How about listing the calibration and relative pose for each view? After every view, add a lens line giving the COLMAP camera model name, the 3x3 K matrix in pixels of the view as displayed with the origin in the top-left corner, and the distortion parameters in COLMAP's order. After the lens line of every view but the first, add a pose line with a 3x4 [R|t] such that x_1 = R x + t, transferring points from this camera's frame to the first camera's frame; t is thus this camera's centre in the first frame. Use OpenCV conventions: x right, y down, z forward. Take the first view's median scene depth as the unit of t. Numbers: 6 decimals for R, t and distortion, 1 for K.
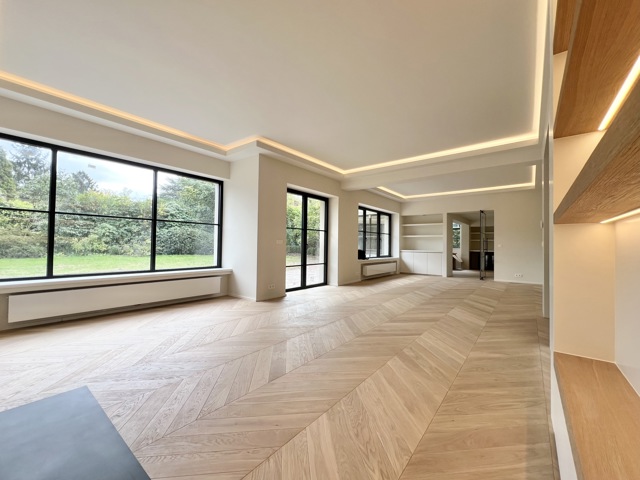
lens RADIAL K [[262.8, 0, 320.0], [0, 262.8, 240.0], [0, 0, 1]] dist [-0.000383, 0.000004]
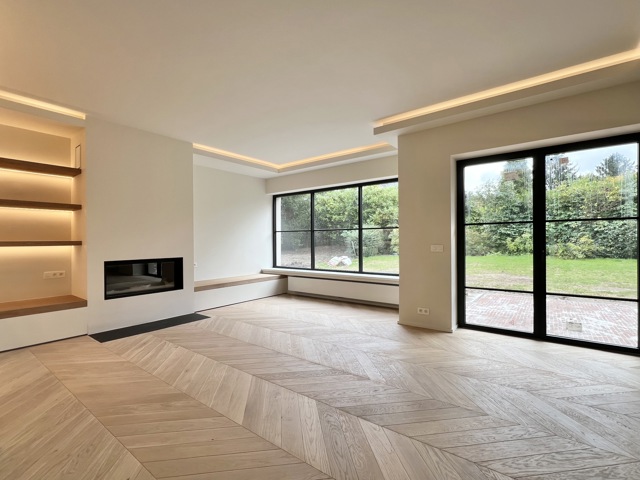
lens RADIAL K [[302.4, 0, 322.5], [0, 302.4, 226.5], [0, 0, 1]] dist [-0.020400, 0.001110]
pose [[0.018277, -0.060728, -0.997987, 0.511849], [0.029357, 0.997756, -0.060176, -0.006793], [0.999402, -0.028198, 0.020019, 0.579574]]
